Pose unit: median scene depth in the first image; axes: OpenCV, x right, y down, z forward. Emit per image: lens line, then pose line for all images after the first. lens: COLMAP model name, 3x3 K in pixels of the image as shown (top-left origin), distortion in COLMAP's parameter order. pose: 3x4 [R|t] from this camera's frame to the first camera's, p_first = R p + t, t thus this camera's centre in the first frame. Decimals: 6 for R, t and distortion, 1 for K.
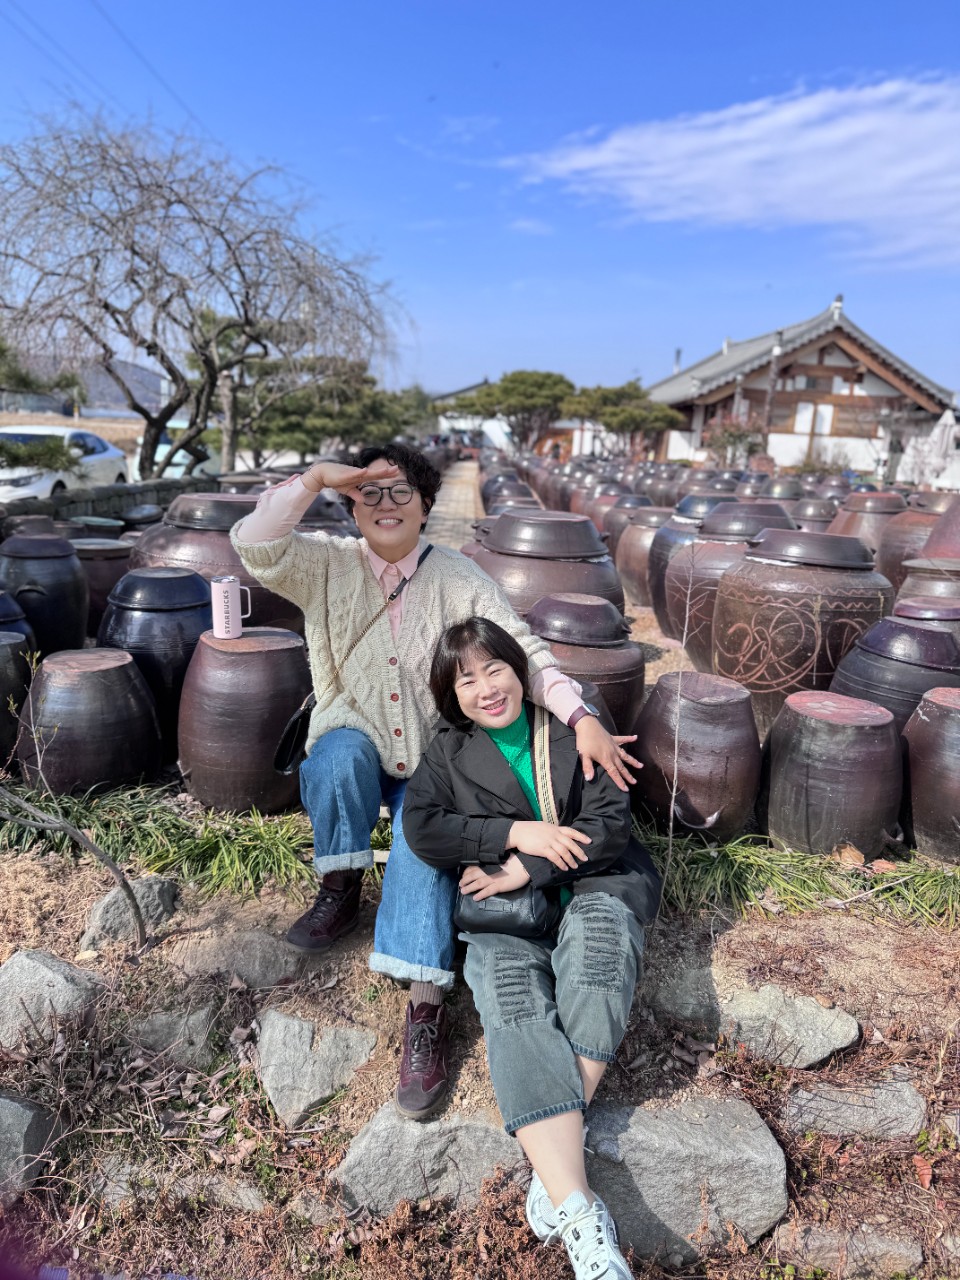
lens RADIAL K [[880.7, 0, 480.0], [0, 880.7, 640.0], [0, 0, 1]] dist [0.134848, -0.256685]
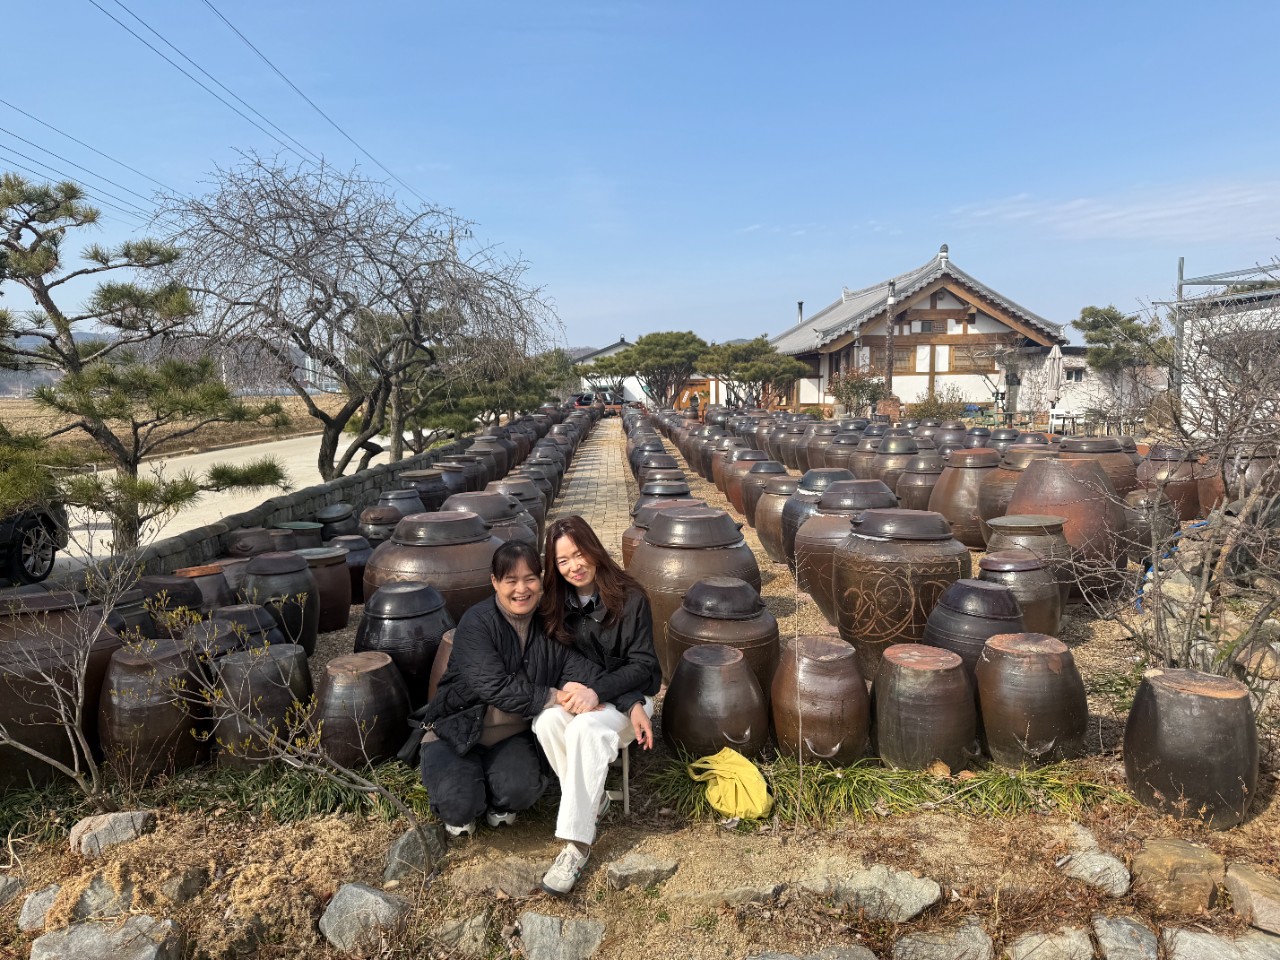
lens RADIAL K [[907.5, 0, 640.0], [0, 907.5, 480.0], [0, 0, 1]] dist [0.157800, -0.326794]
pose [[0.997192, -0.072756, 0.017739, -0.014588], [0.074239, 0.991527, -0.106597, -0.039041], [-0.009833, 0.107615, 0.994144, -0.220260]]
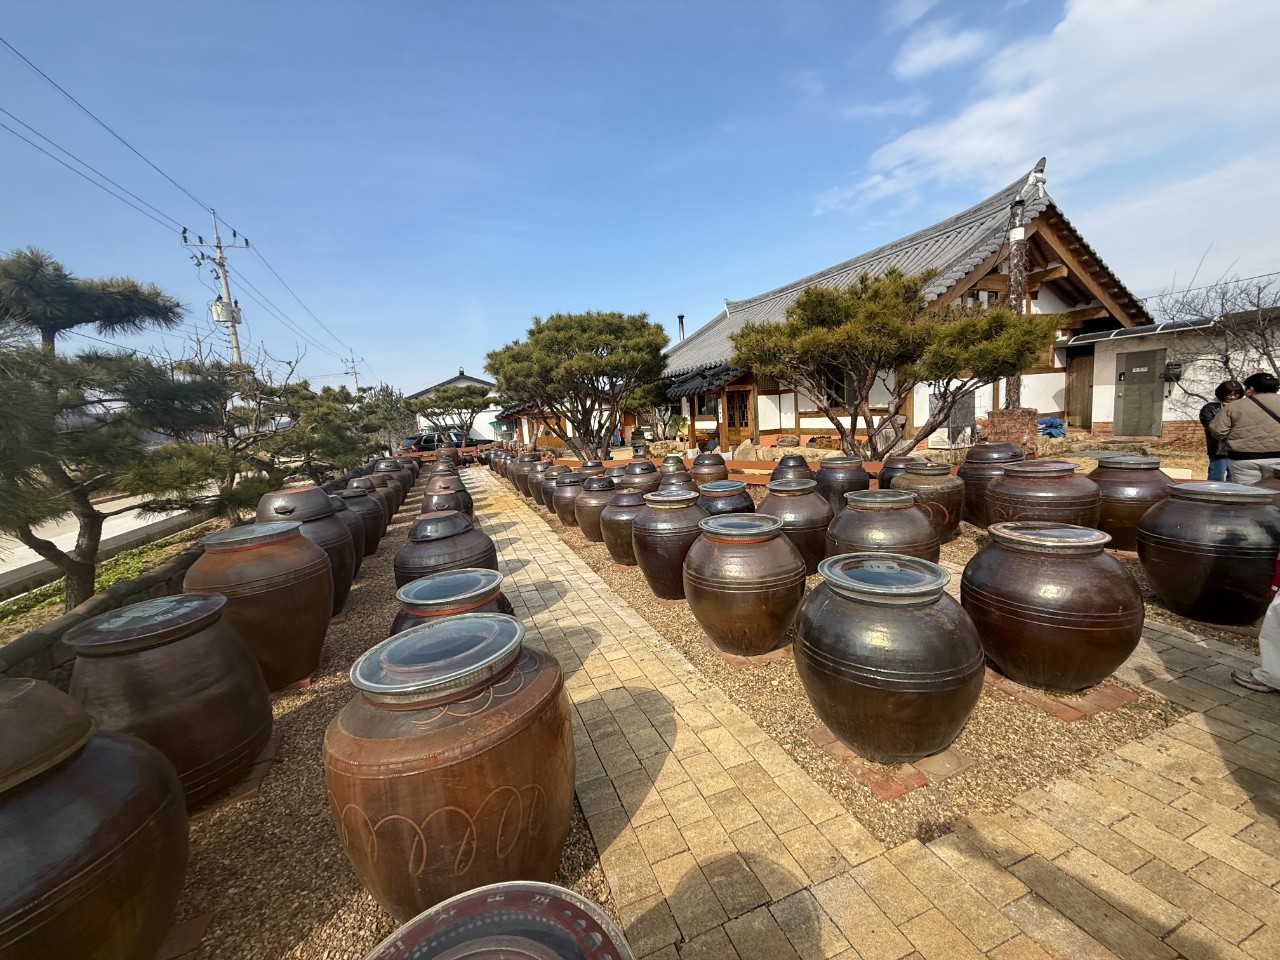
lens RADIAL K [[515.0, 0, 640.0], [0, 515.0, 480.0], [0, 0, 1]] dist [0.000023, -0.000001]
pose [[0.923970, -0.168173, 0.343507, -0.104565], [0.196331, 0.979331, -0.048637, -0.467744], [-0.328228, 0.112380, 0.937890, 1.777885]]
